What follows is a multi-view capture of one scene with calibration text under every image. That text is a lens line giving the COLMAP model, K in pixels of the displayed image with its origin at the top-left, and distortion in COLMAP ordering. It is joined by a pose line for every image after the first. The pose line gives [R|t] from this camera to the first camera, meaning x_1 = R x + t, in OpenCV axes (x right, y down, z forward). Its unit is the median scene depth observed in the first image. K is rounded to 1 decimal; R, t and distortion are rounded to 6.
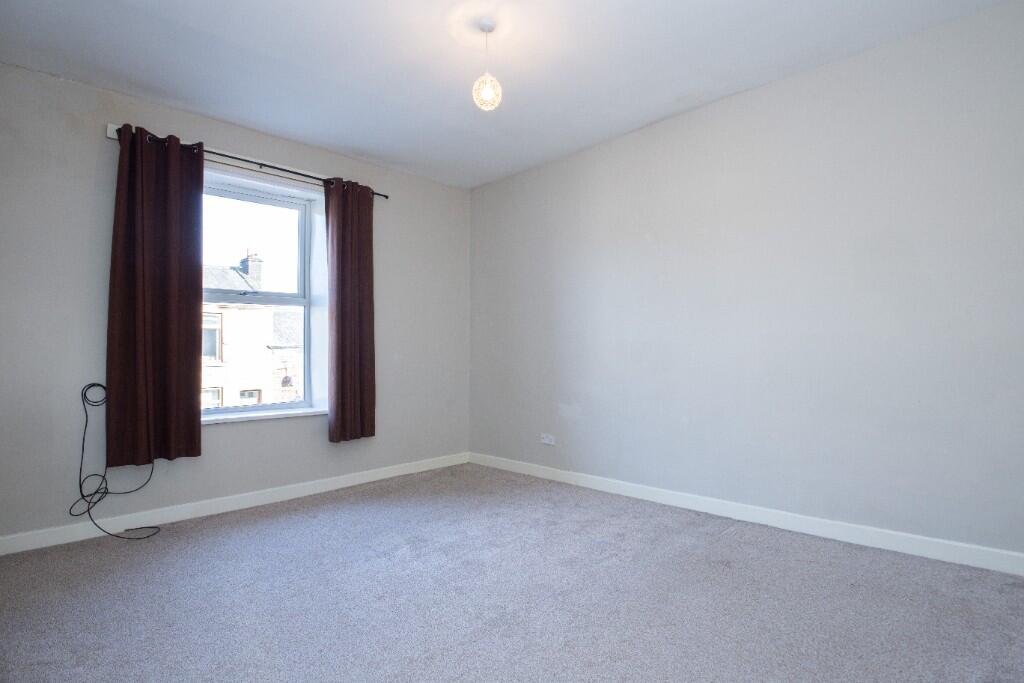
lens RADIAL K [[503.6, 0, 515.5], [0, 503.6, 330.8], [0, 0, 1]] dist [0.004314, 0.000963]
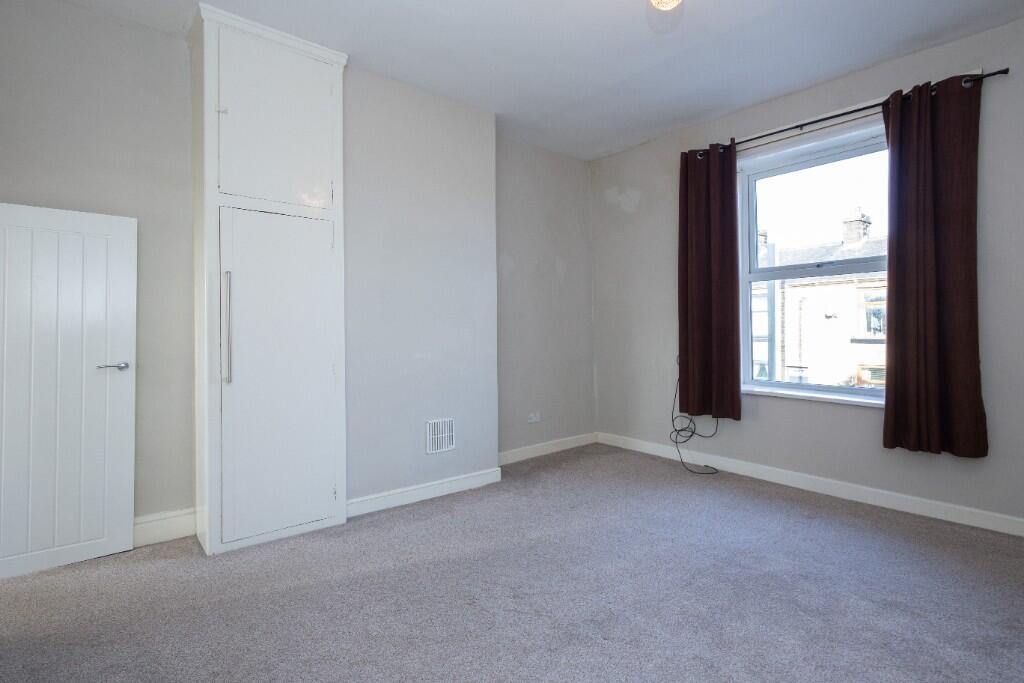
lens RADIAL K [[503.6, 0, 515.5], [0, 503.6, 330.8], [0, 0, 1]] dist [0.004314, 0.000963]
pose [[-0.064517, 0.008613, -0.997879, 0.477270], [0.040718, 0.999153, 0.005992, 0.020722], [0.997086, -0.040245, -0.064813, 0.540178]]
